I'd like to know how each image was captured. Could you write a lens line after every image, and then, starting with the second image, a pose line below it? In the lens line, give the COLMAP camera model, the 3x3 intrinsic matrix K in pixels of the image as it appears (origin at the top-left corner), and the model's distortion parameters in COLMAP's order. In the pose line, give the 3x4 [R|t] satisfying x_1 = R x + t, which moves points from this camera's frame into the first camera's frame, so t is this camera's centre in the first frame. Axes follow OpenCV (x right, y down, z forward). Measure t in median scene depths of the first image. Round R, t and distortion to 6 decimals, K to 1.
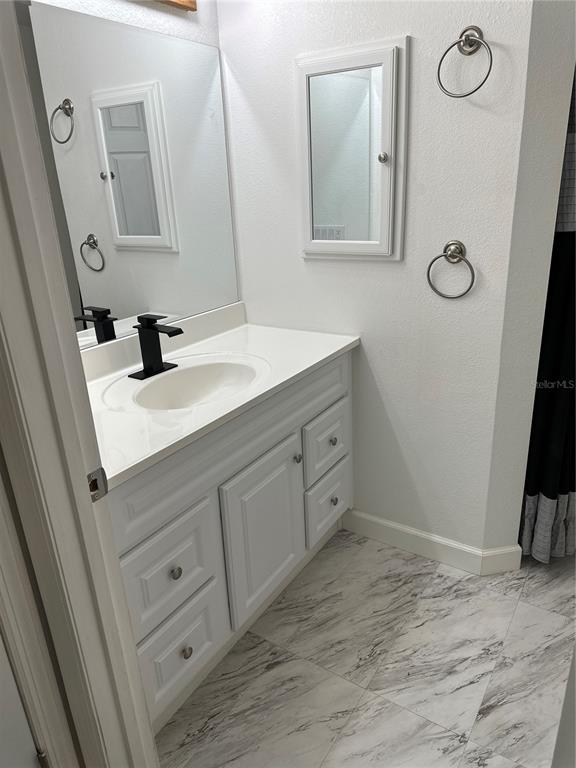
lens RADIAL K [[533.5, 0, 288.9], [0, 533.5, 384.8], [0, 0, 1]] dist [0.009481, -0.011743]
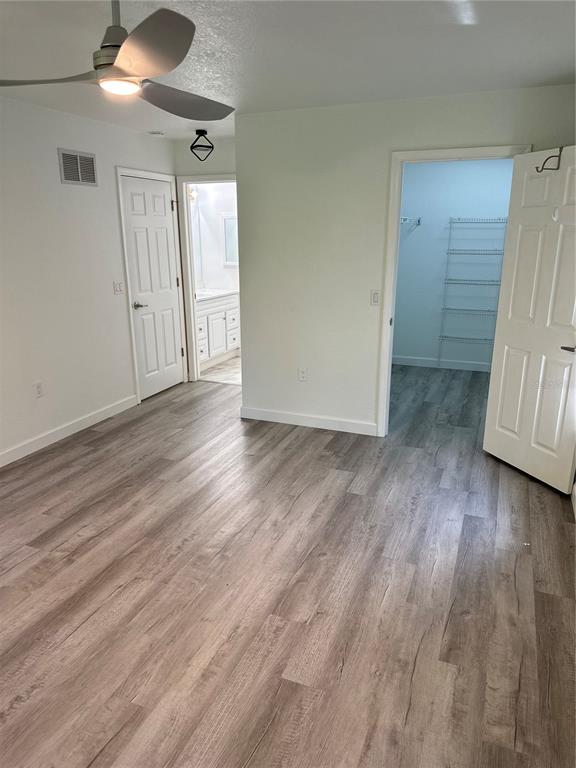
lens RADIAL K [[533.5, 0, 289.2], [0, 533.5, 383.4], [0, 0, 1]] dist [0.009481, -0.011743]
pose [[0.980800, -0.020694, 0.193915, -0.267496], [0.035795, 0.996564, -0.074697, 0.874109], [-0.191703, 0.080204, 0.978170, -2.653640]]
